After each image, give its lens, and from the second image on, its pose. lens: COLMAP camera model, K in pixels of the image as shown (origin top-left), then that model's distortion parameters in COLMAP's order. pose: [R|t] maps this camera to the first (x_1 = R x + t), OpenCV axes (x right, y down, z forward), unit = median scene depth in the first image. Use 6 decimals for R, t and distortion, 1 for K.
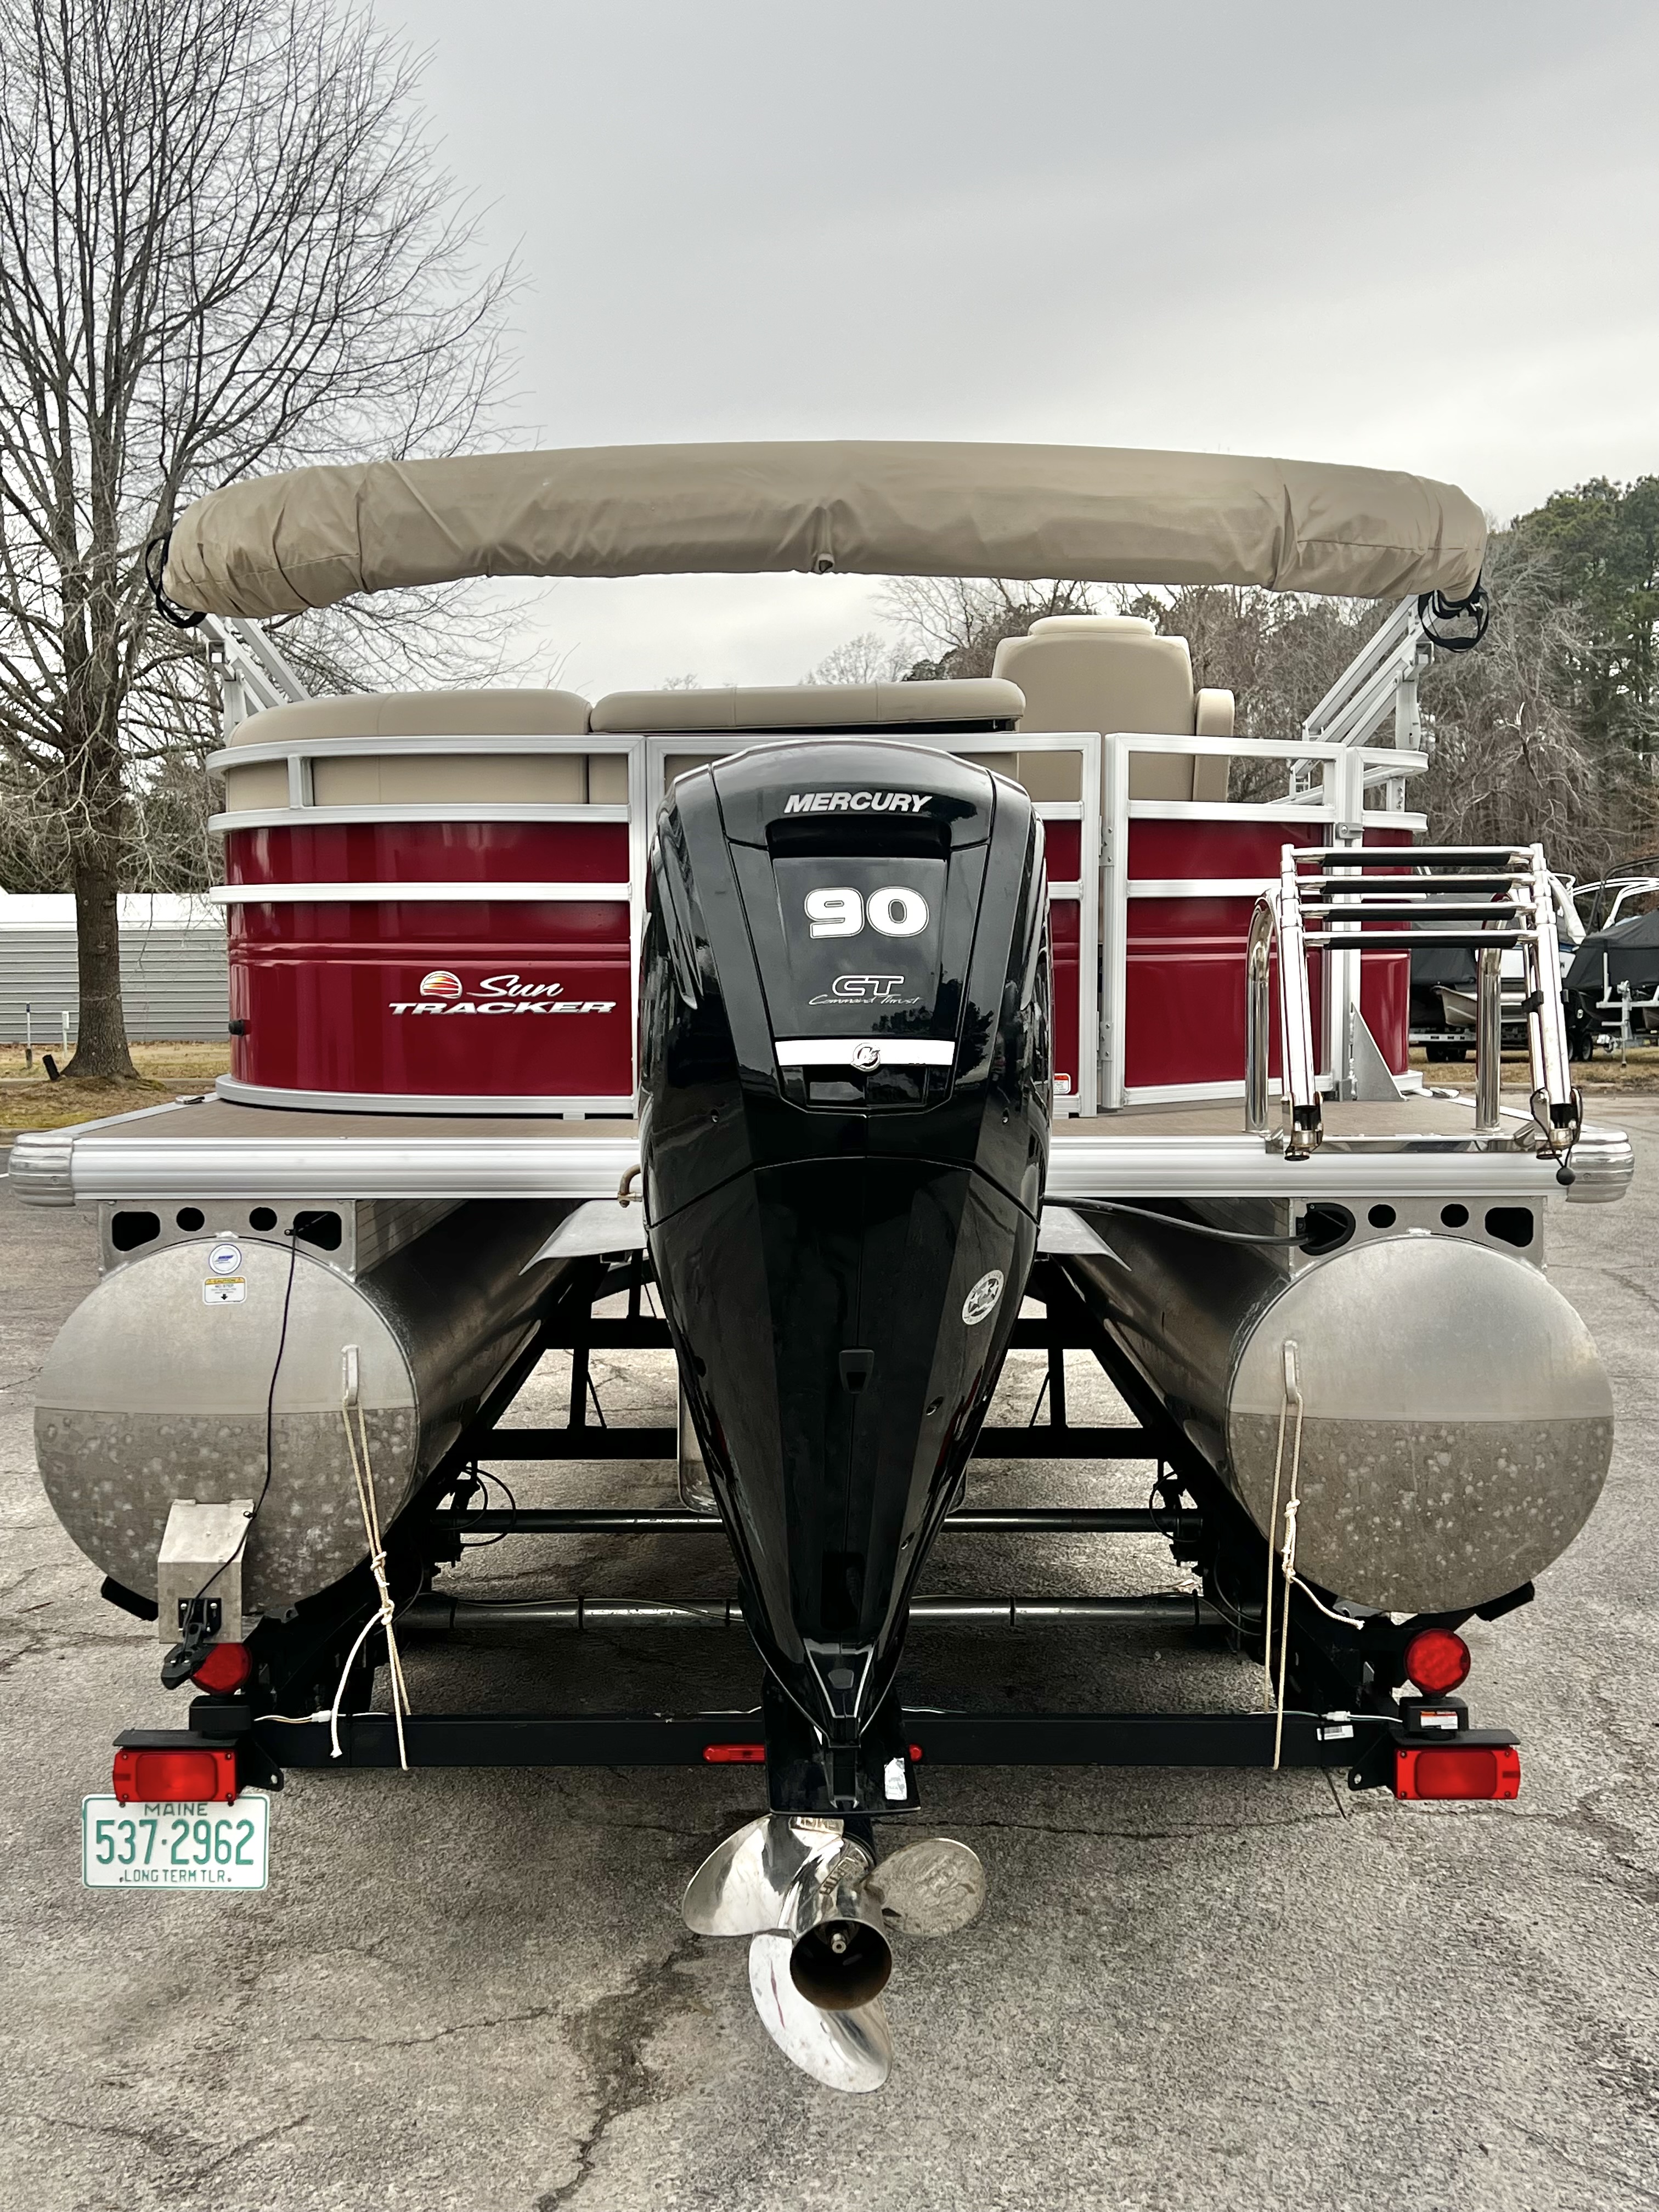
lens RADIAL K [[2377.2, 0, 829.5], [0, 2377.2, 1106.0], [0, 0, 1]] dist [0.171418, -0.391644]
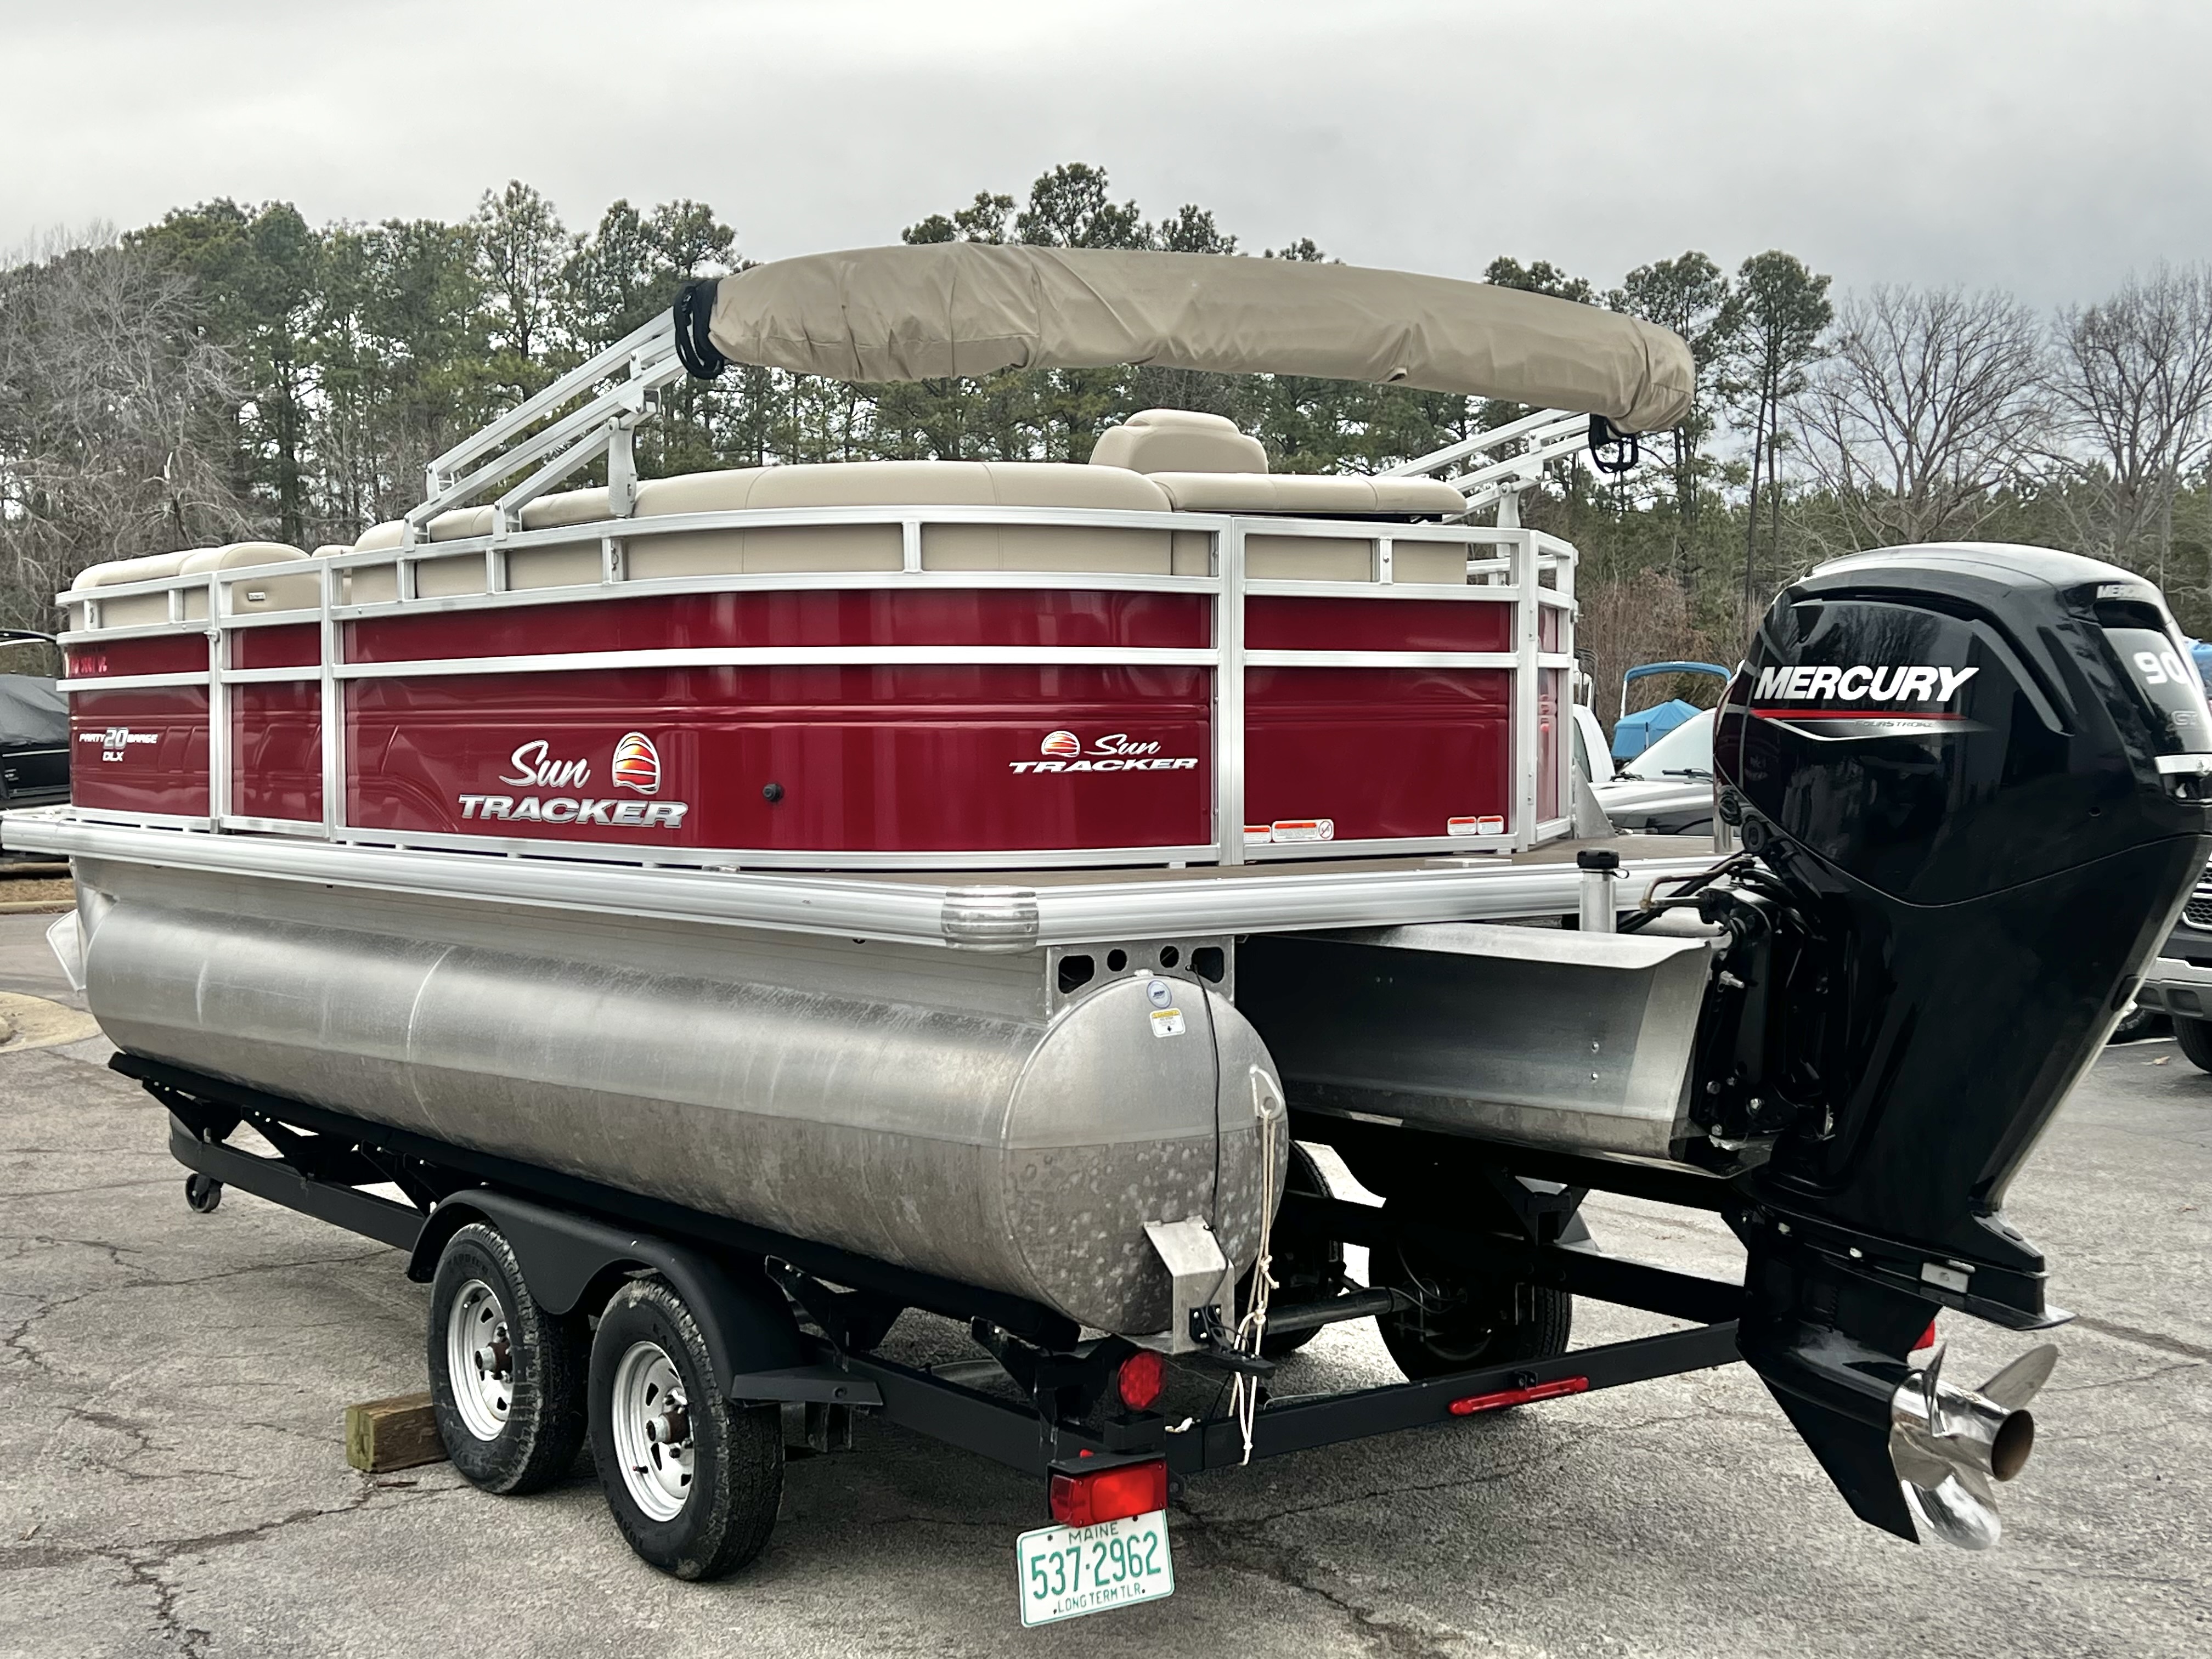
lens RADIAL K [[2843.4, 0, 1106.6], [0, 2843.4, 820.4], [0, 0, 1]] dist [0.302714, -1.222221]
pose [[0.790597, -0.021785, 0.611949, -1.016932], [0.045737, 0.998676, -0.023537, 0.014380], [-0.610626, 0.046597, 0.790547, 0.002983]]
